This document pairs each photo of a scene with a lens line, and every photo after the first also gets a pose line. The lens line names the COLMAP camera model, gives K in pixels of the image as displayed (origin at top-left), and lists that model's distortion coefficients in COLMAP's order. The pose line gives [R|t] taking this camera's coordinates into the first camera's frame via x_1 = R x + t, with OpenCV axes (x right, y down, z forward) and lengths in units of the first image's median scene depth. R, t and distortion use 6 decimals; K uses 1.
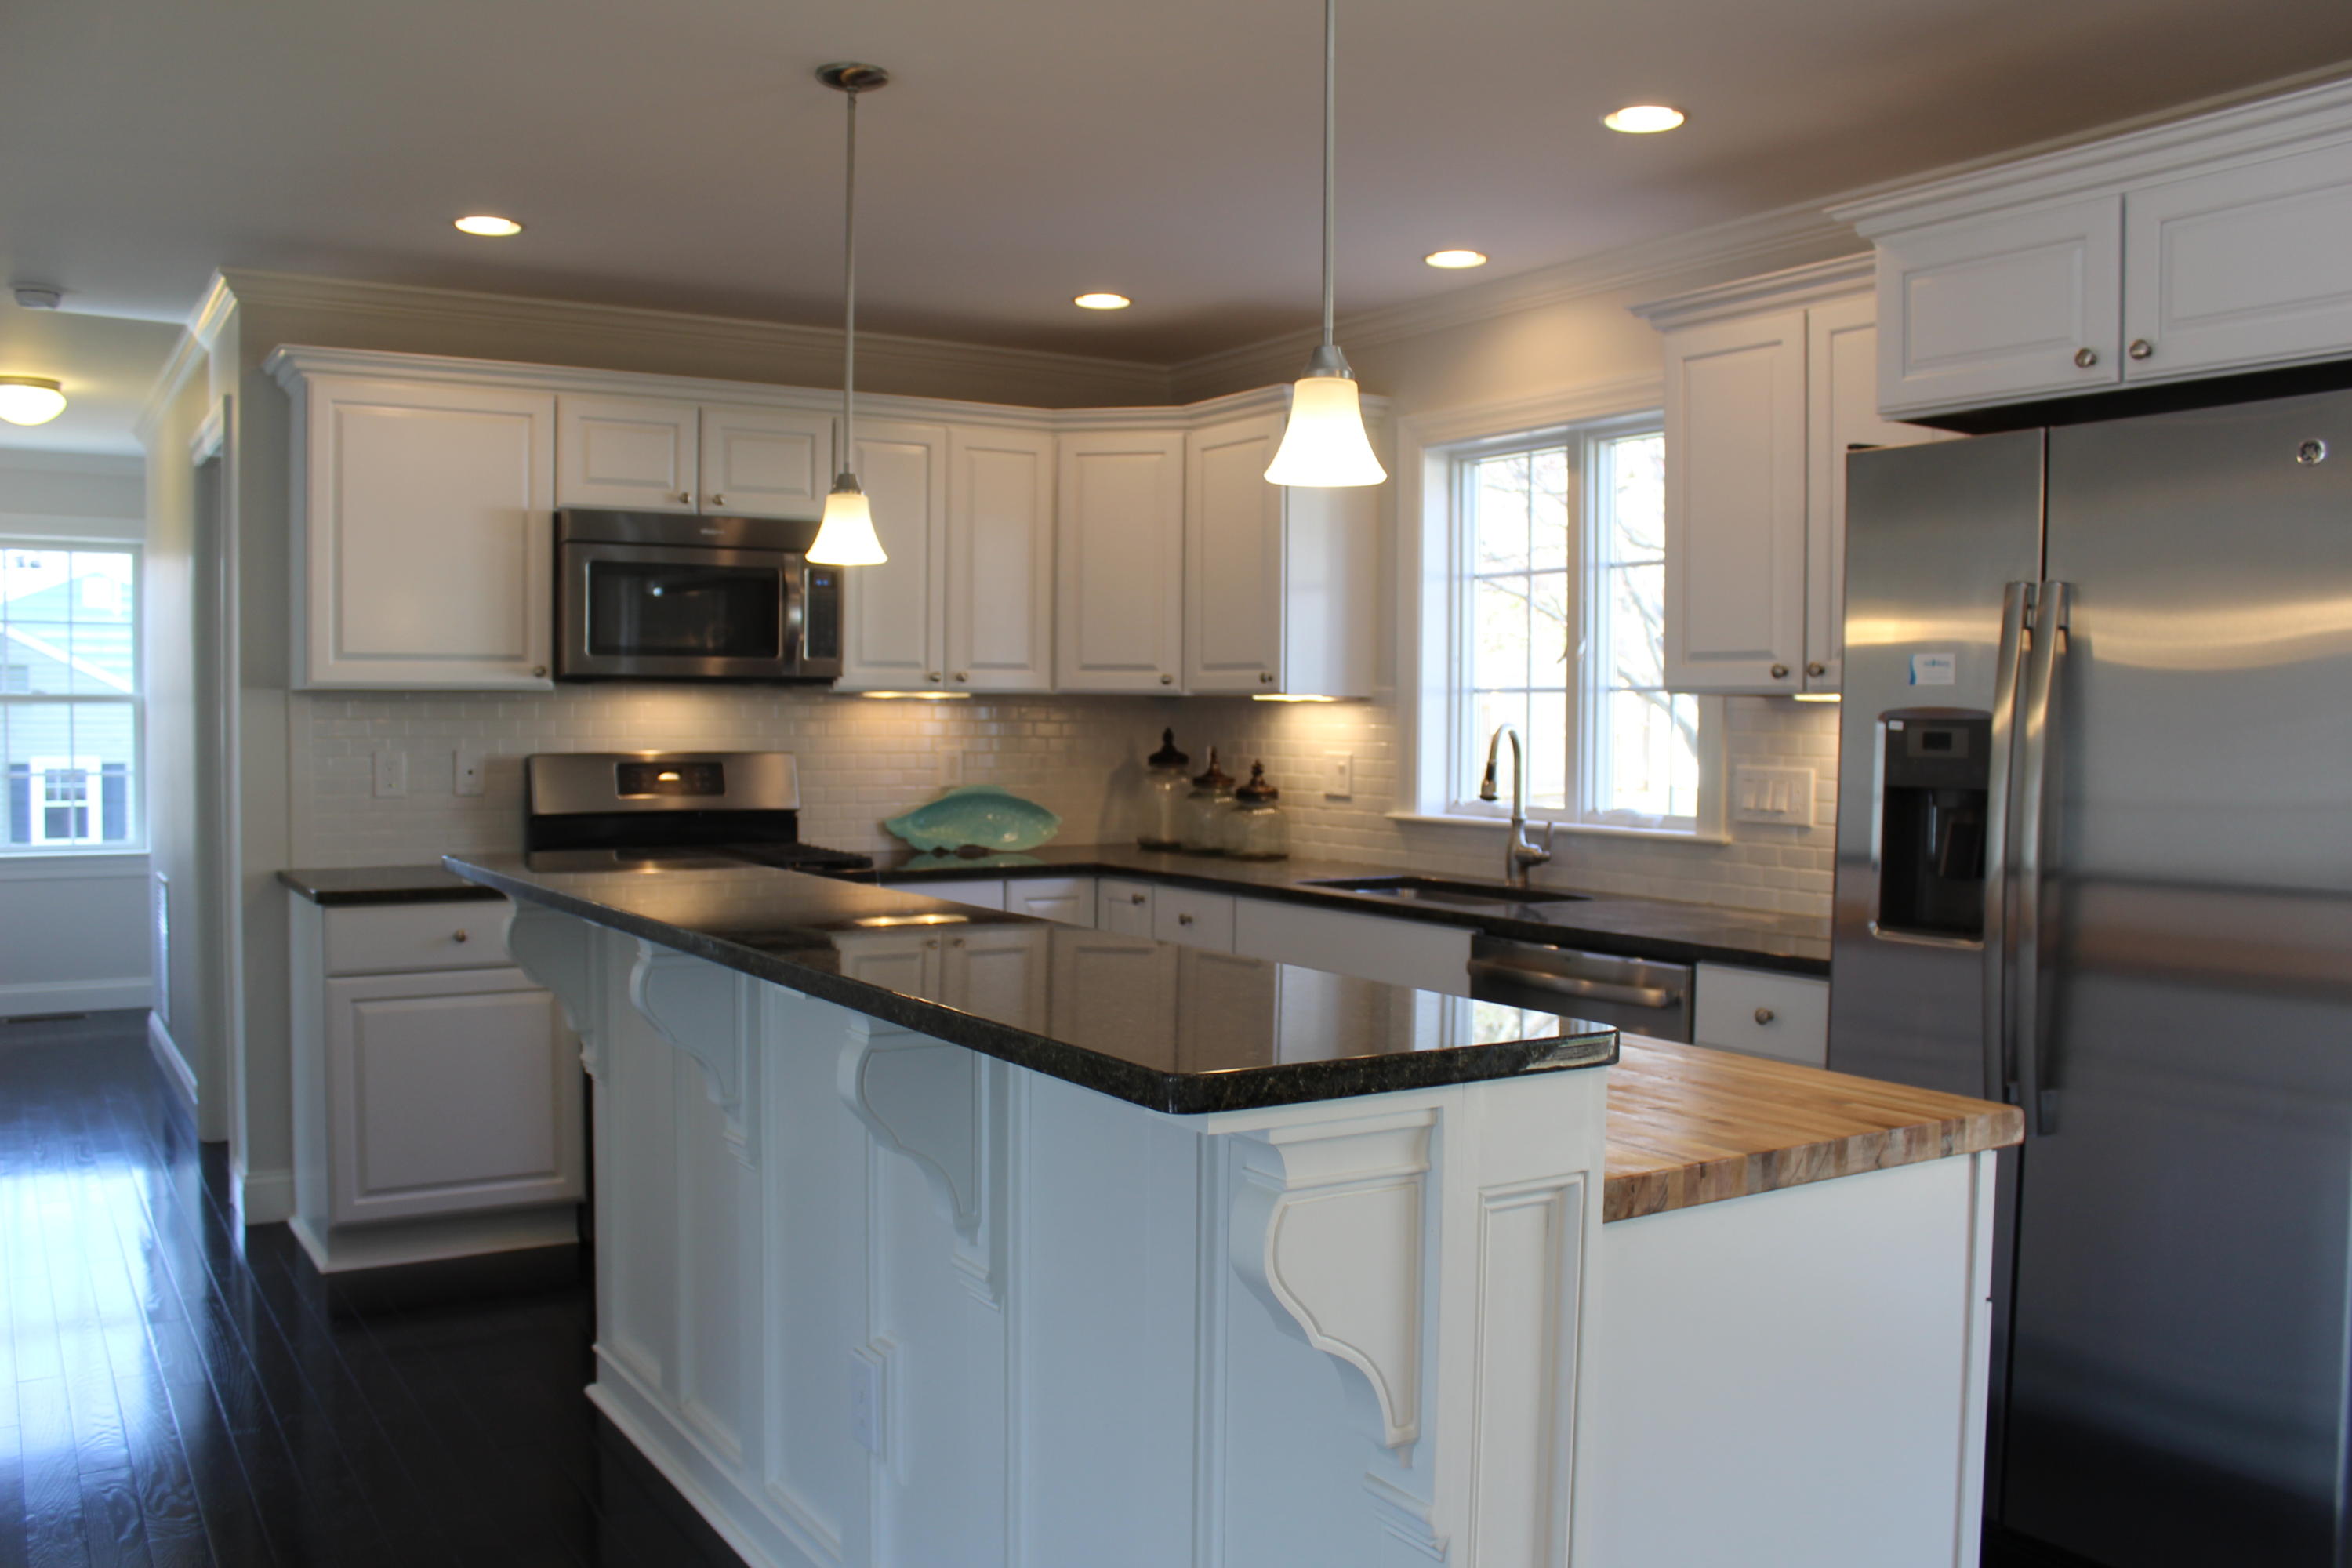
lens RADIAL K [[1948.1, 0, 1176.0], [0, 1948.1, 784.0], [0, 0, 1]] dist [-0.163463, 0.138986]
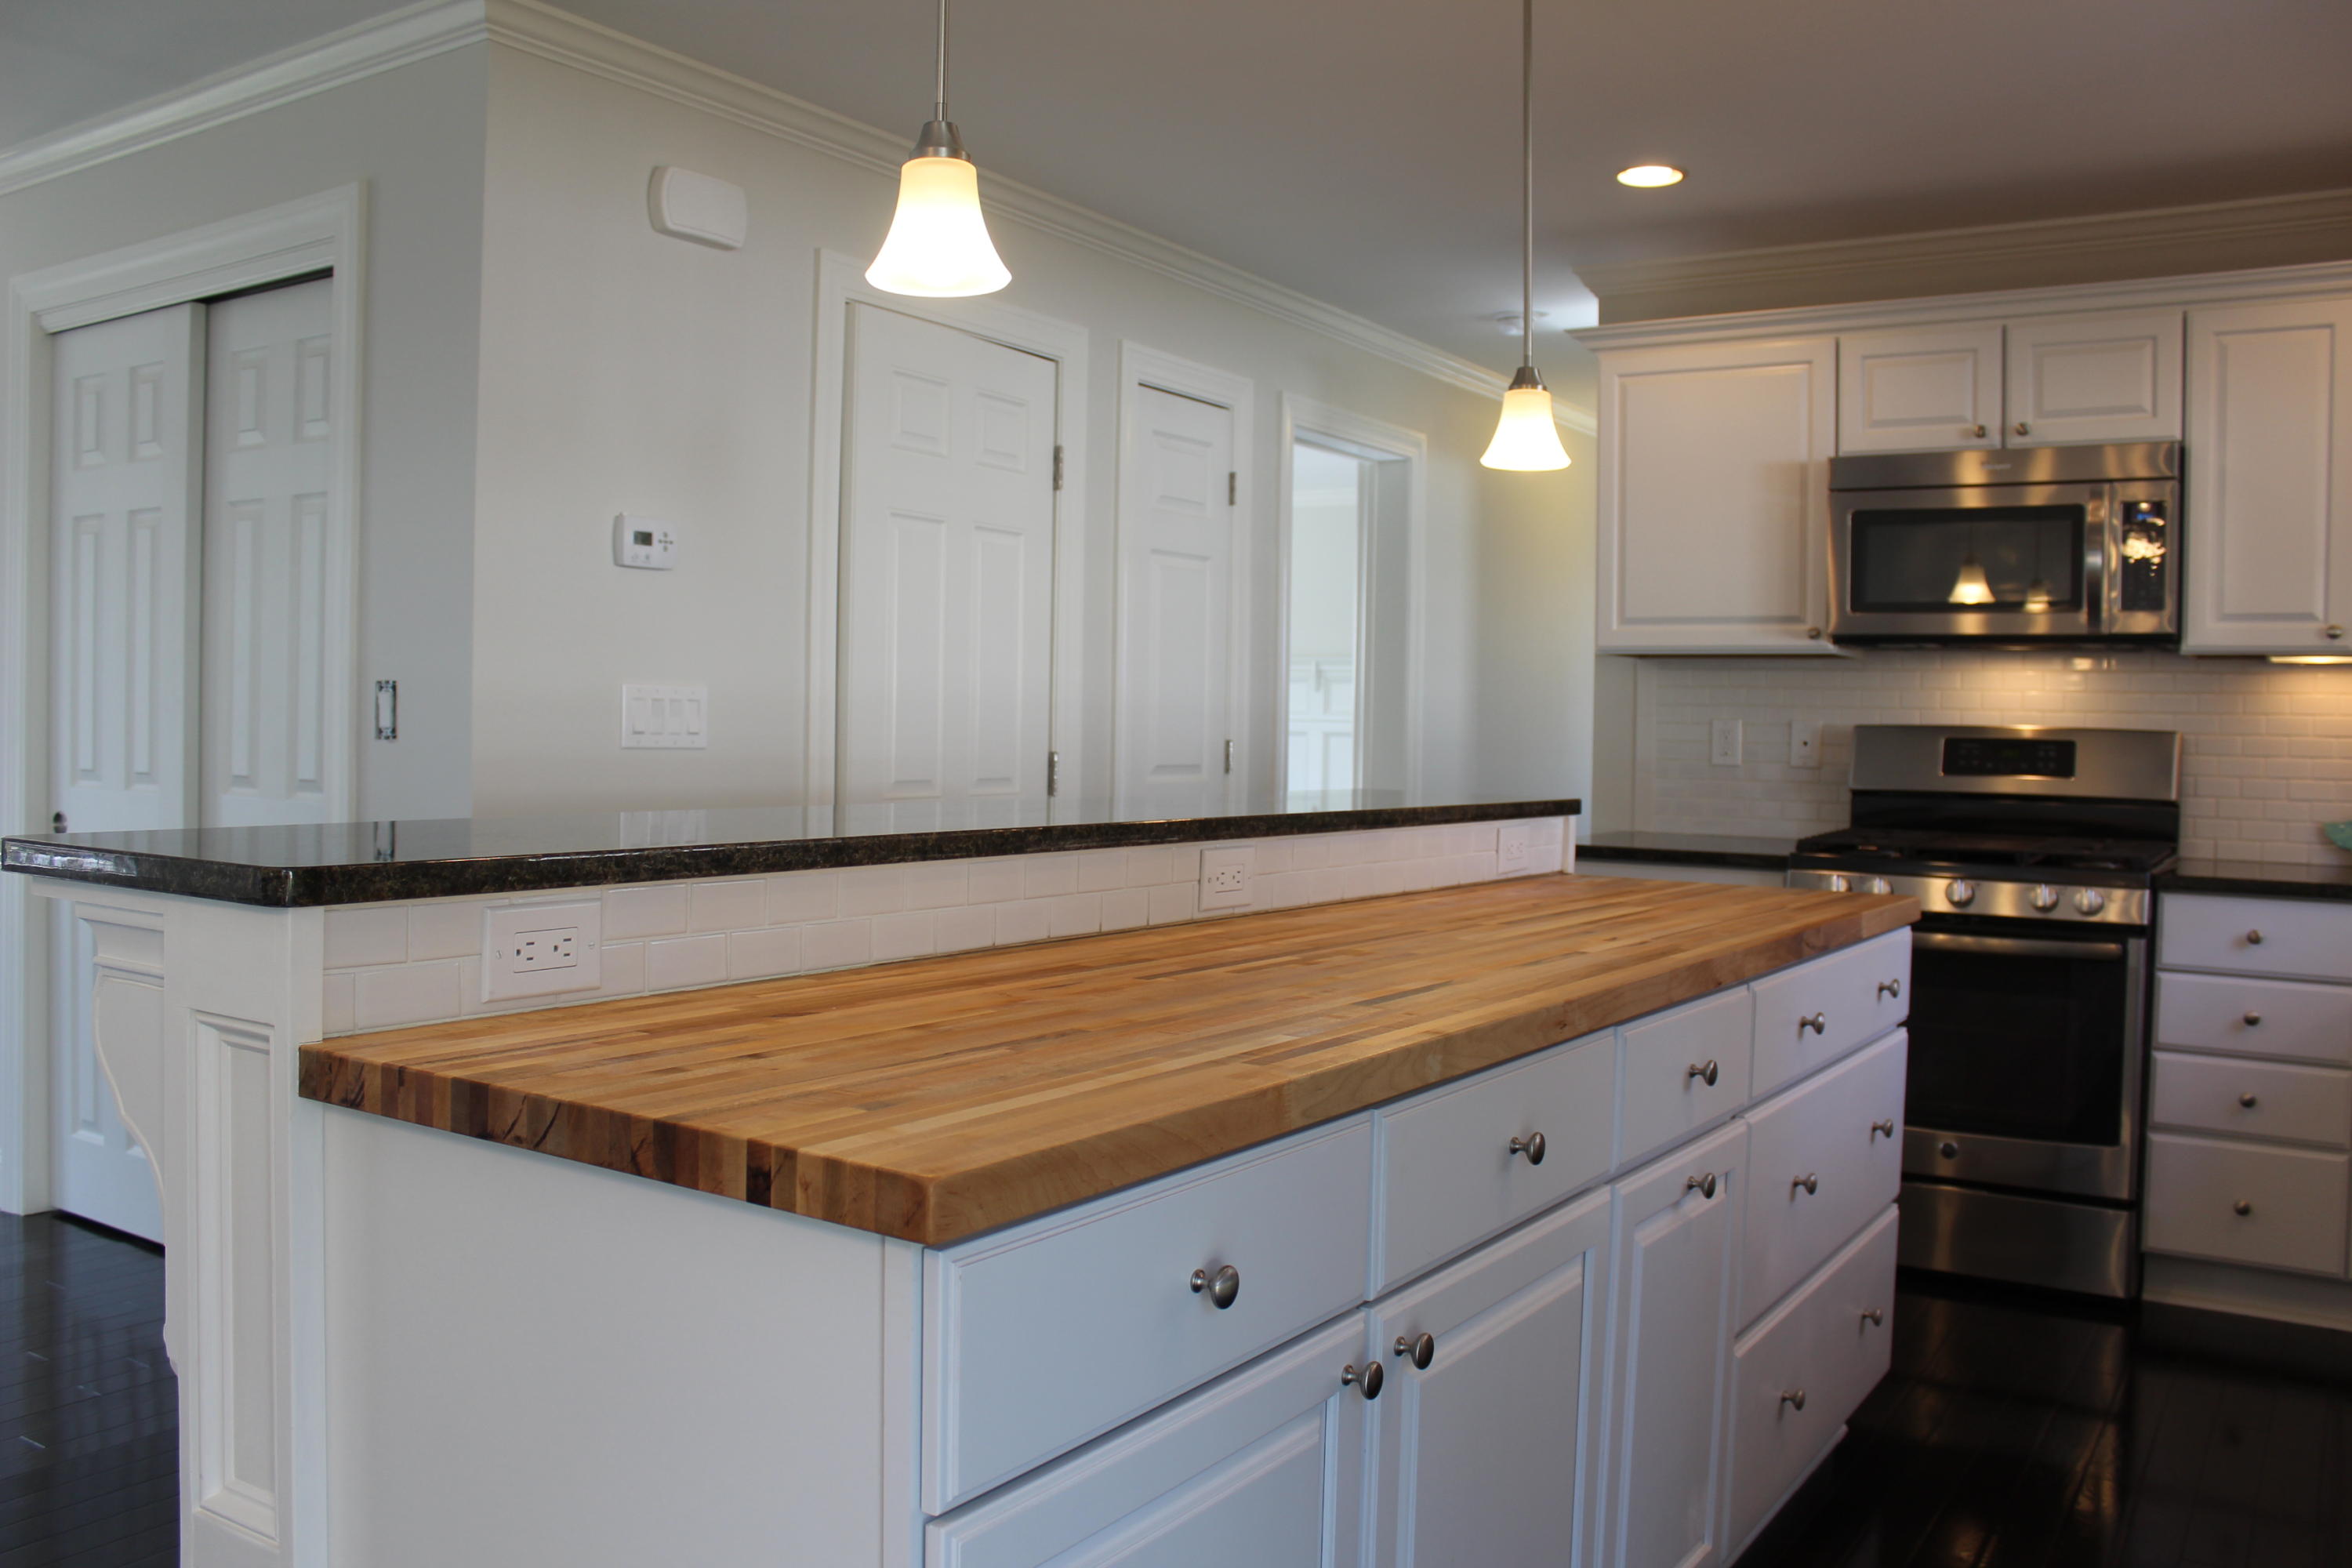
lens RADIAL K [[1948.1, 0, 1176.0], [0, 1948.1, 784.0], [0, 0, 1]] dist [-0.163463, 0.138986]
pose [[0.418979, 0.032129, -0.907427, 0.387343], [-0.048335, 0.998746, 0.013045, 0.017667], [0.906708, 0.038395, 0.420007, 0.325784]]
